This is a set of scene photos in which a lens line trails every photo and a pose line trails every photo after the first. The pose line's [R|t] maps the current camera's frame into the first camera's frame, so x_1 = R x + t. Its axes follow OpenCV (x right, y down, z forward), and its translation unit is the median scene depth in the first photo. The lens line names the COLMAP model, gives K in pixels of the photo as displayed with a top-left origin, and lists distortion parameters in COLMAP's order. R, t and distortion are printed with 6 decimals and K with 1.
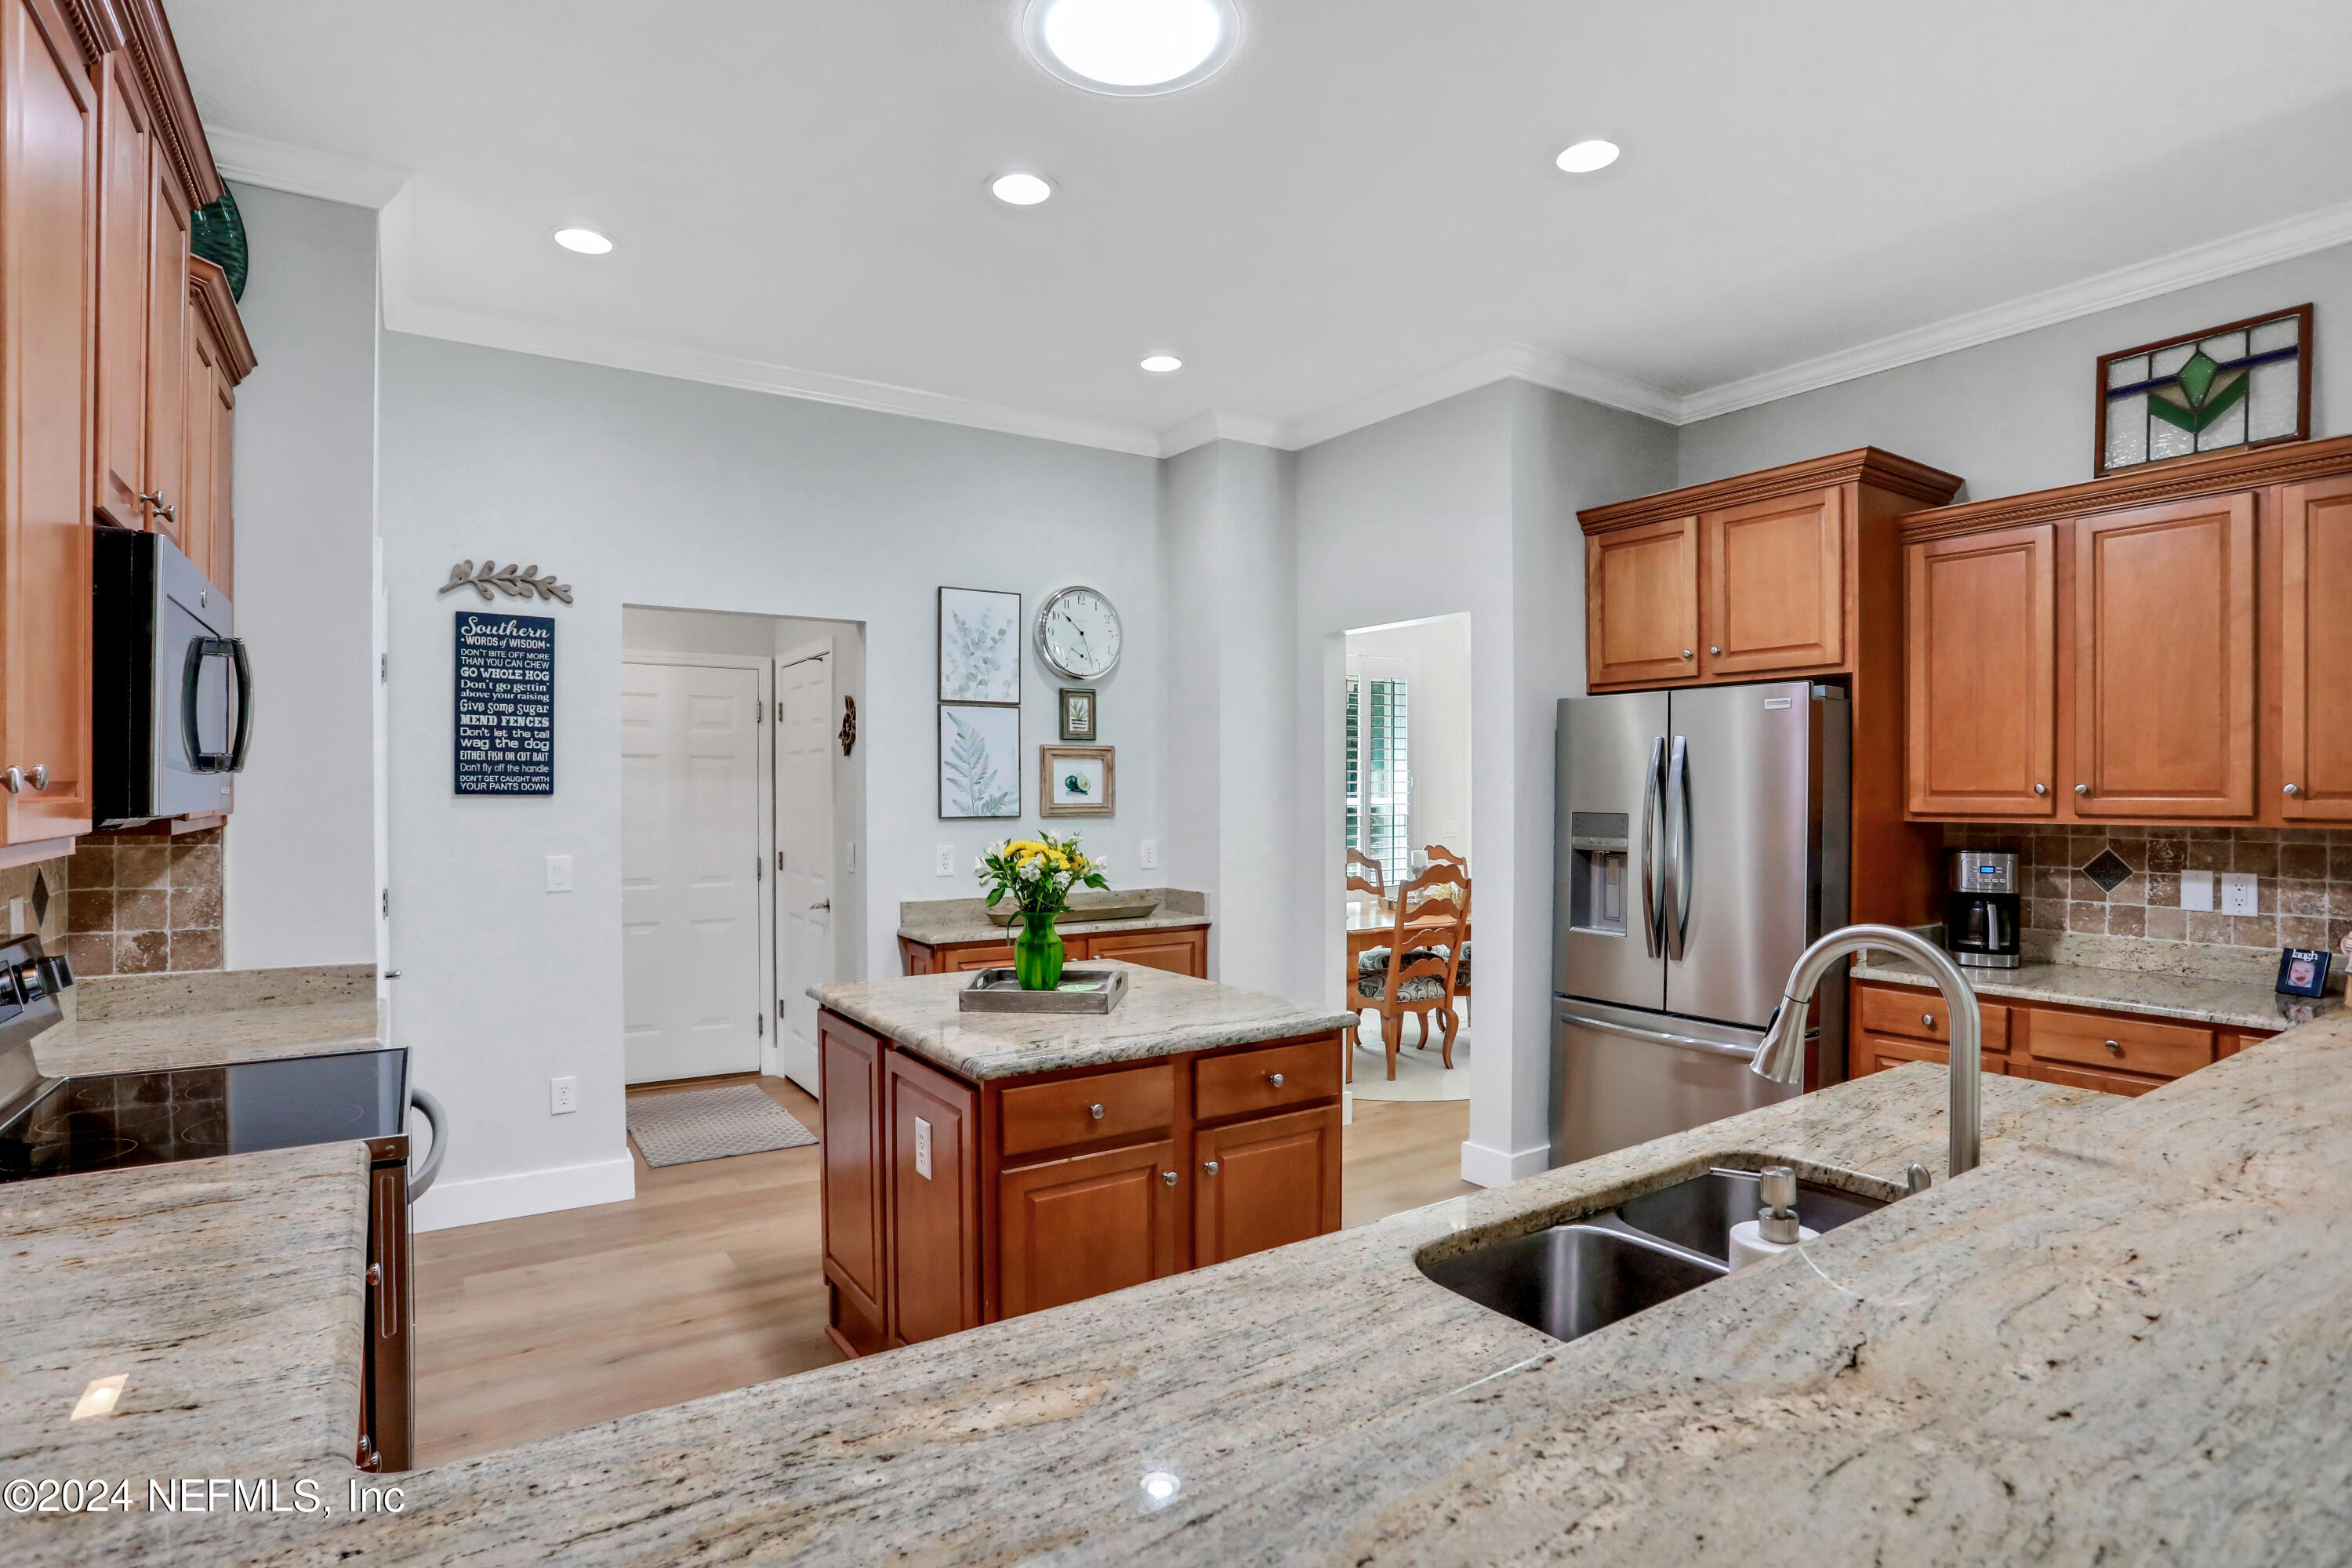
lens RADIAL K [[1163.4, 0, 1138.5], [0, 1163.4, 790.7], [0, 0, 1]] dist [-0.059503, 0.019089]
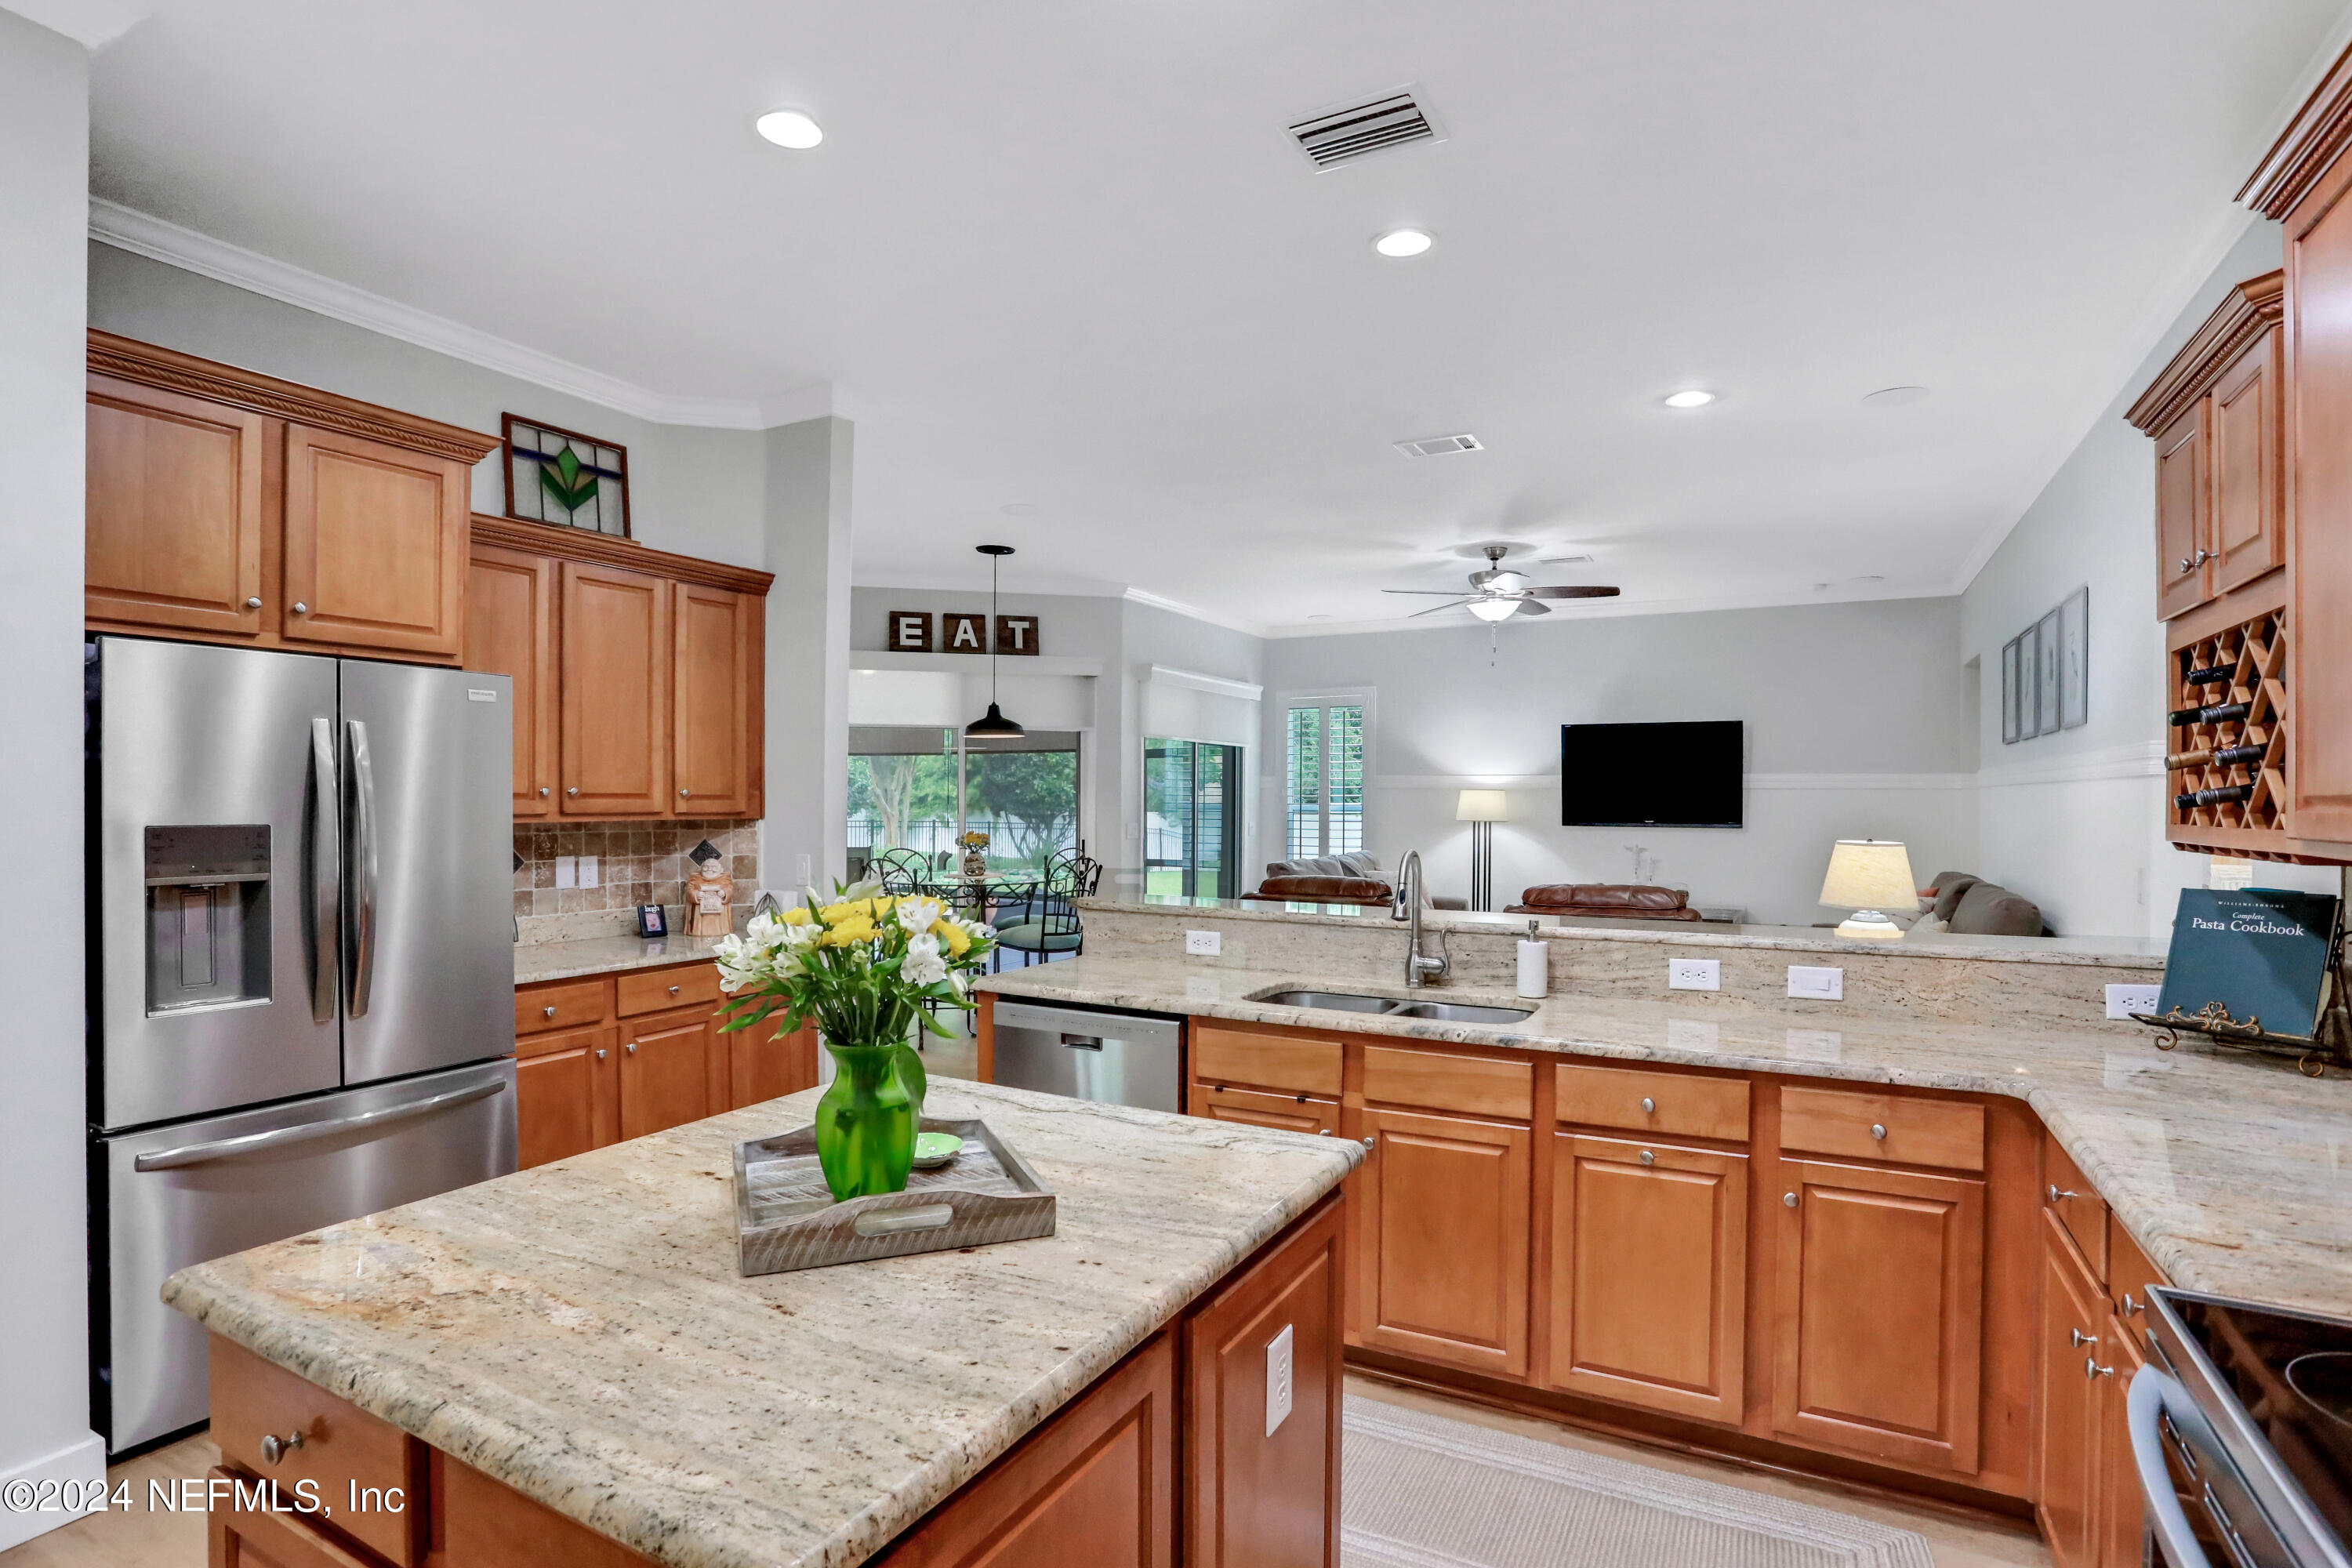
lens RADIAL K [[1163.4, 0, 1192.3], [0, 1163.4, 793.6], [0, 0, 1]] dist [-0.059503, 0.019089]
pose [[-0.491813, -0.000327, 0.870701, -0.518013], [-0.005902, 0.999978, -0.002958, -0.000193], [-0.870681, -0.006594, -0.491804, 1.006903]]
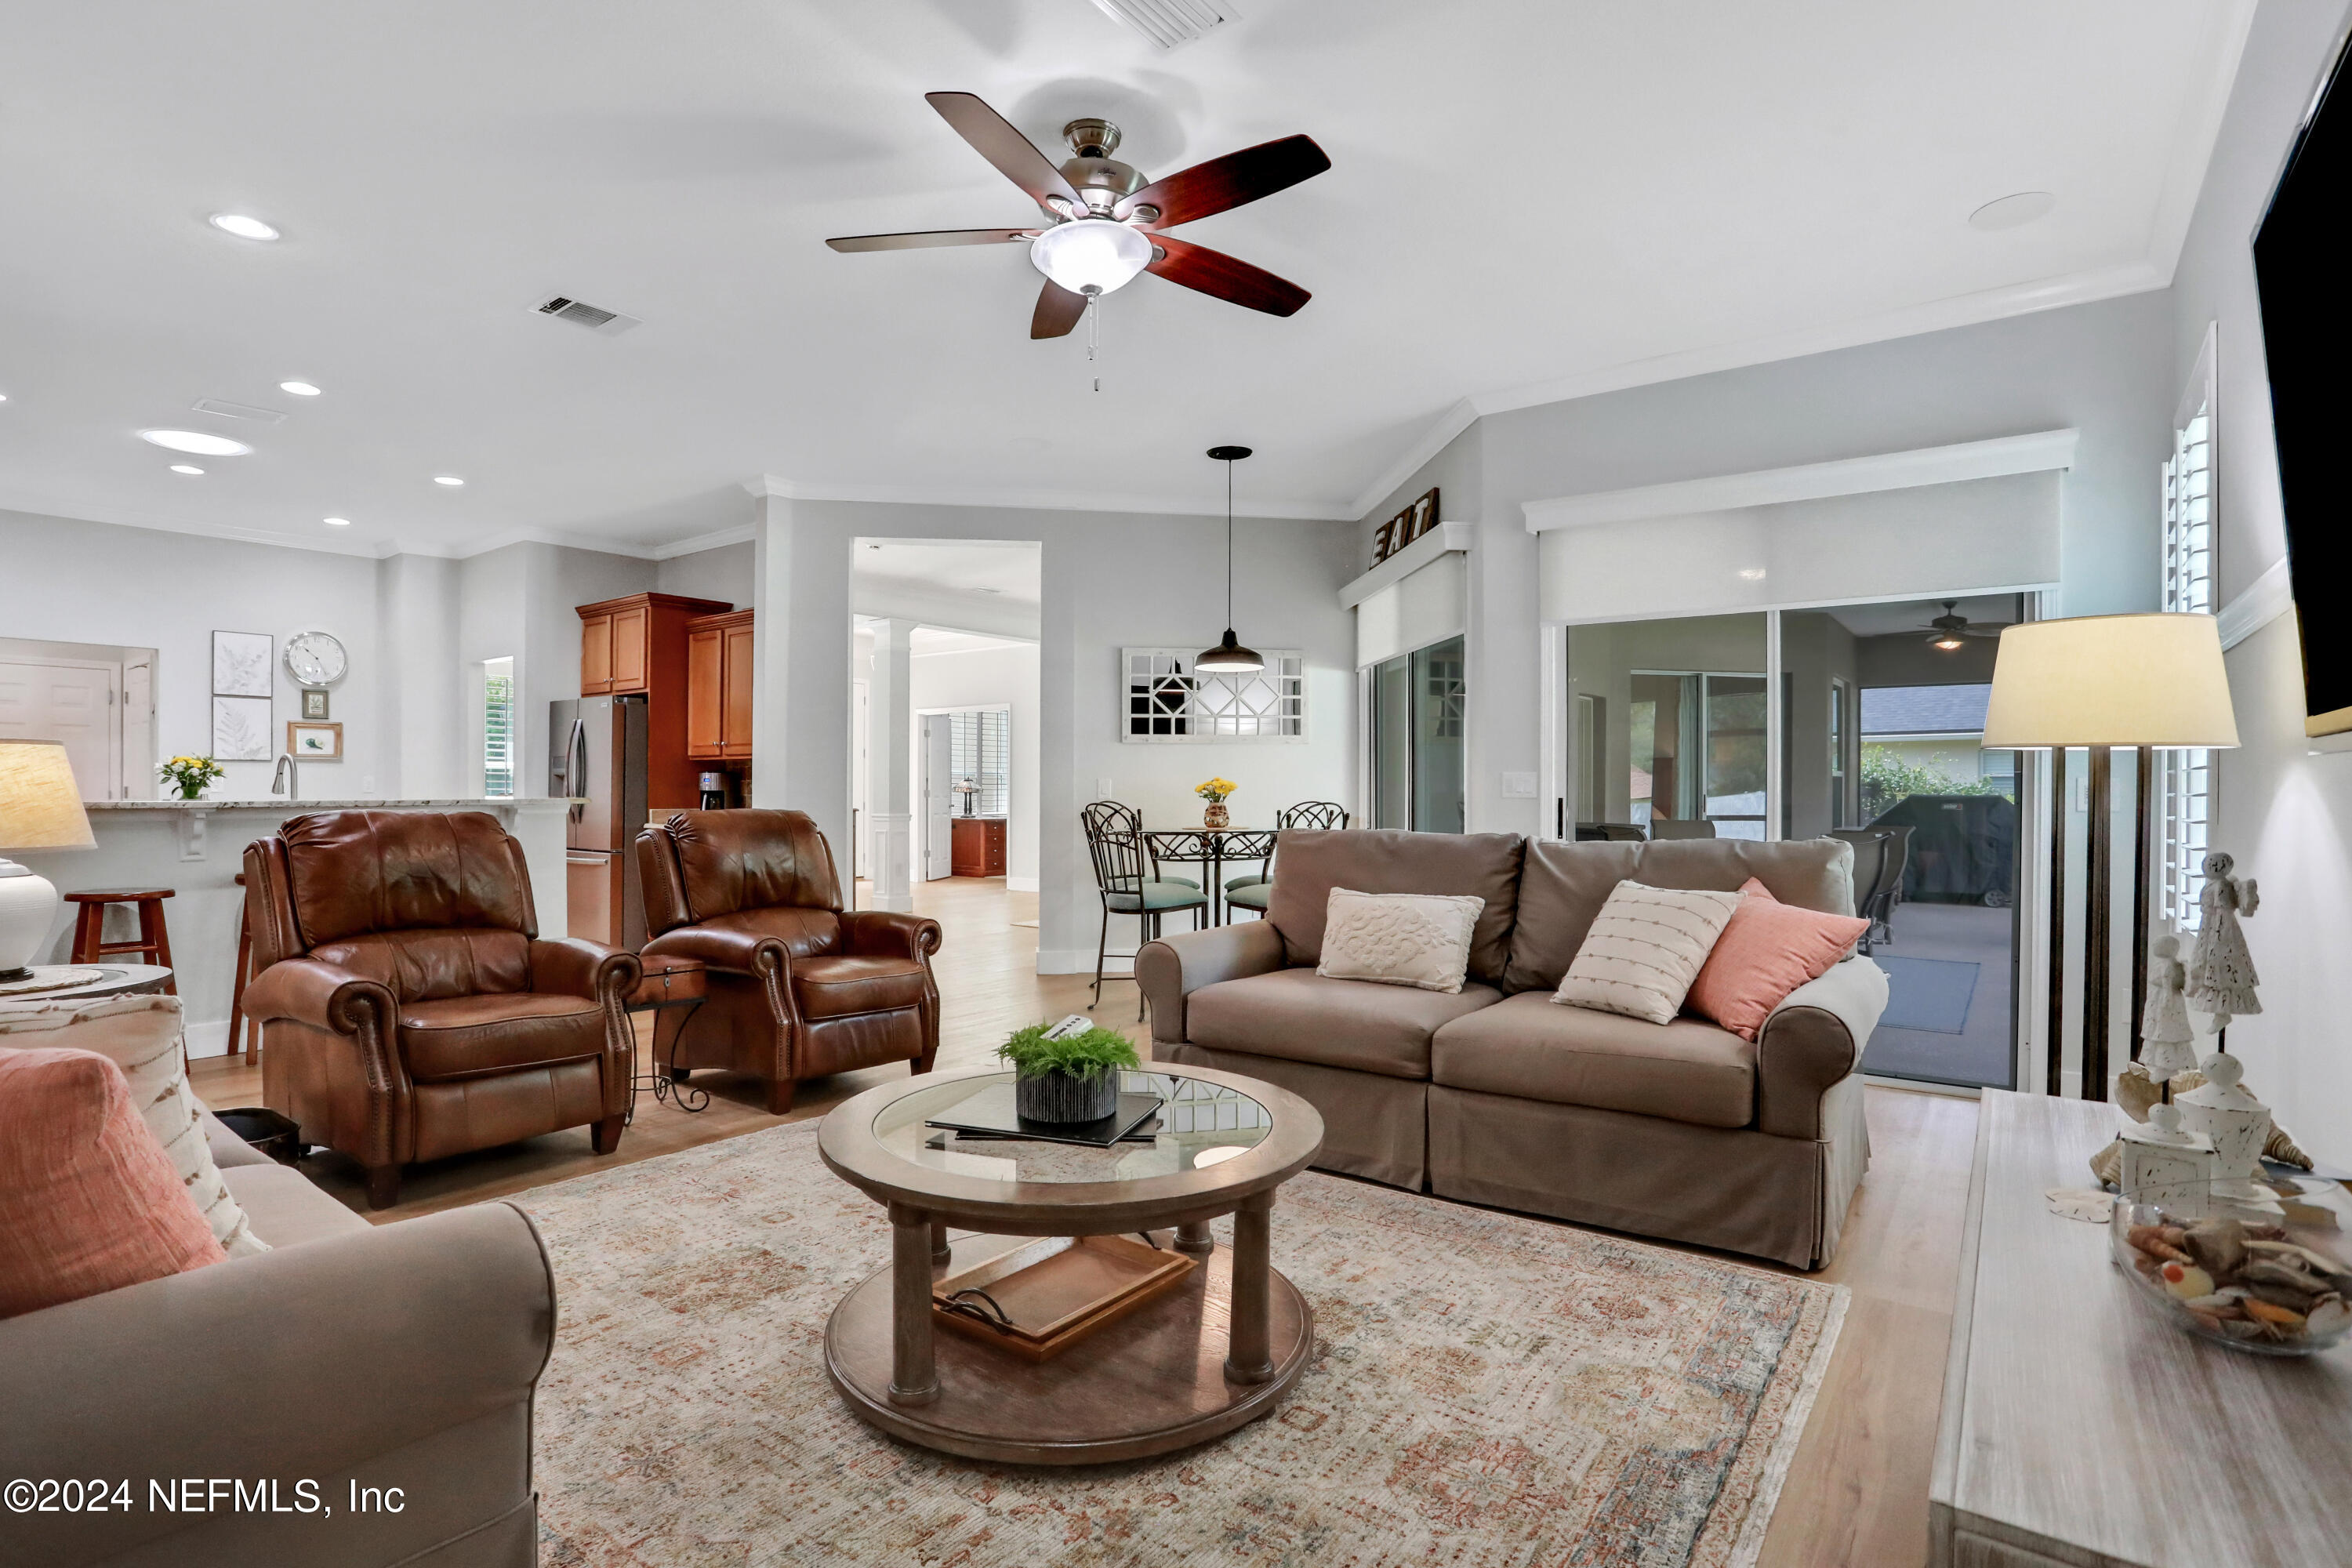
lens RADIAL K [[1163.4, 0, 1159.0], [0, 1163.4, 793.2], [0, 0, 1]] dist [-0.059503, 0.019089]
pose [[0.940816, 0.001797, 0.338913, 0.618428], [-0.002948, 0.999991, 0.002883, 0.066221], [-0.338905, -0.003711, 0.940813, -1.138708]]
